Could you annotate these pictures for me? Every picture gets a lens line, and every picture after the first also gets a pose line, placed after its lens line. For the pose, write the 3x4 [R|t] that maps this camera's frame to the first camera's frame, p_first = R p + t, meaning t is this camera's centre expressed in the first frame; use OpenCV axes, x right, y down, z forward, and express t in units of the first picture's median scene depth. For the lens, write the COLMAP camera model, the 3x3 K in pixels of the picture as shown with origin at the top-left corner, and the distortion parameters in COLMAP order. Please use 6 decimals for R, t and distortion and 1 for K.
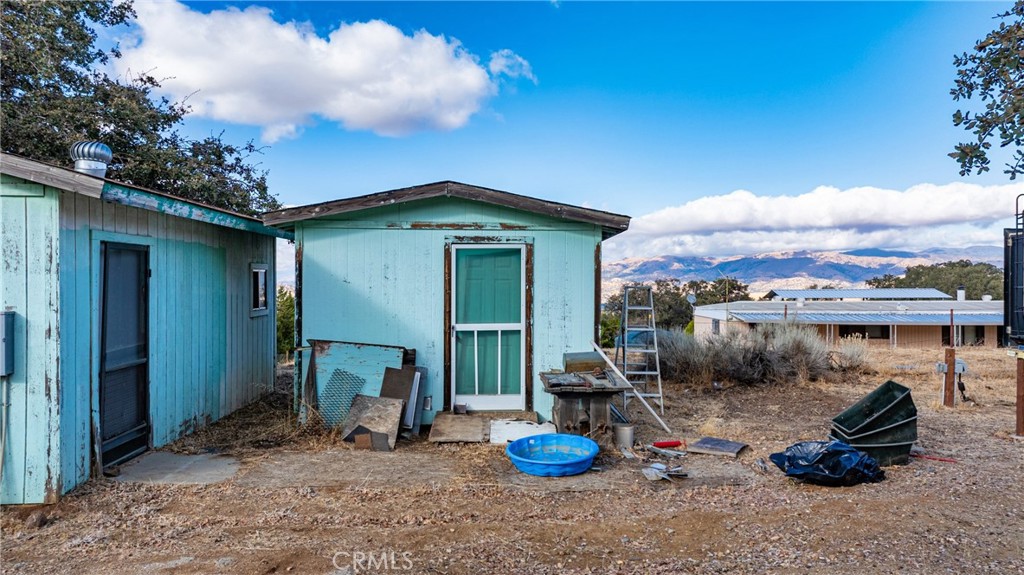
lens RADIAL K [[720.0, 0, 512.0], [0, 720.0, 287.5], [0, 0, 1]] dist [-0.005855, 0.031625]
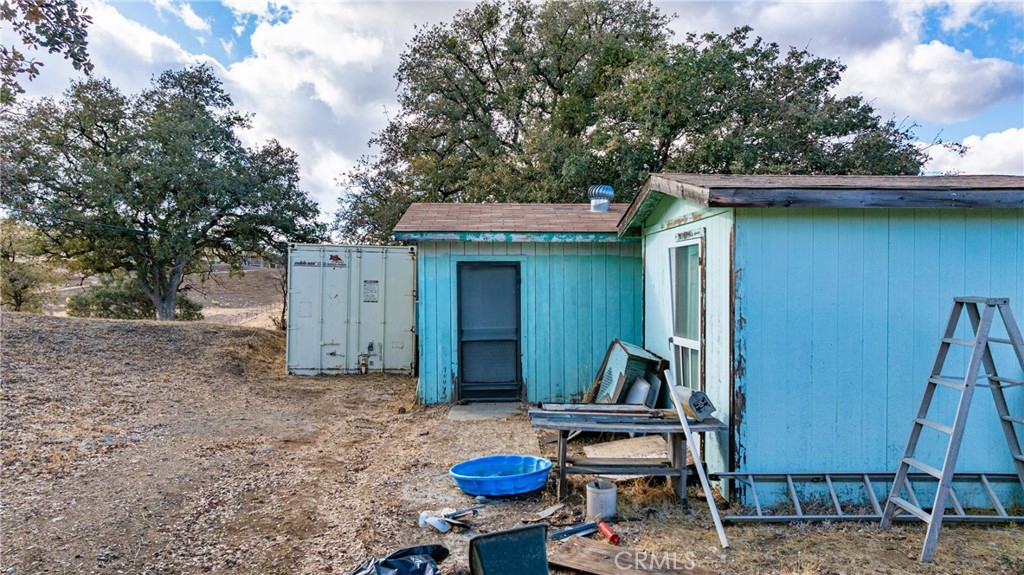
lens RADIAL K [[730.0, 0, 509.4], [0, 730.0, 294.8], [0, 0, 1]] dist [-0.000389, -0.000097]
pose [[-0.009964, 0.014632, -0.999843, 0.966448], [-0.005736, 0.999876, 0.014689, -0.012211], [0.999934, 0.005882, -0.009879, 0.990441]]
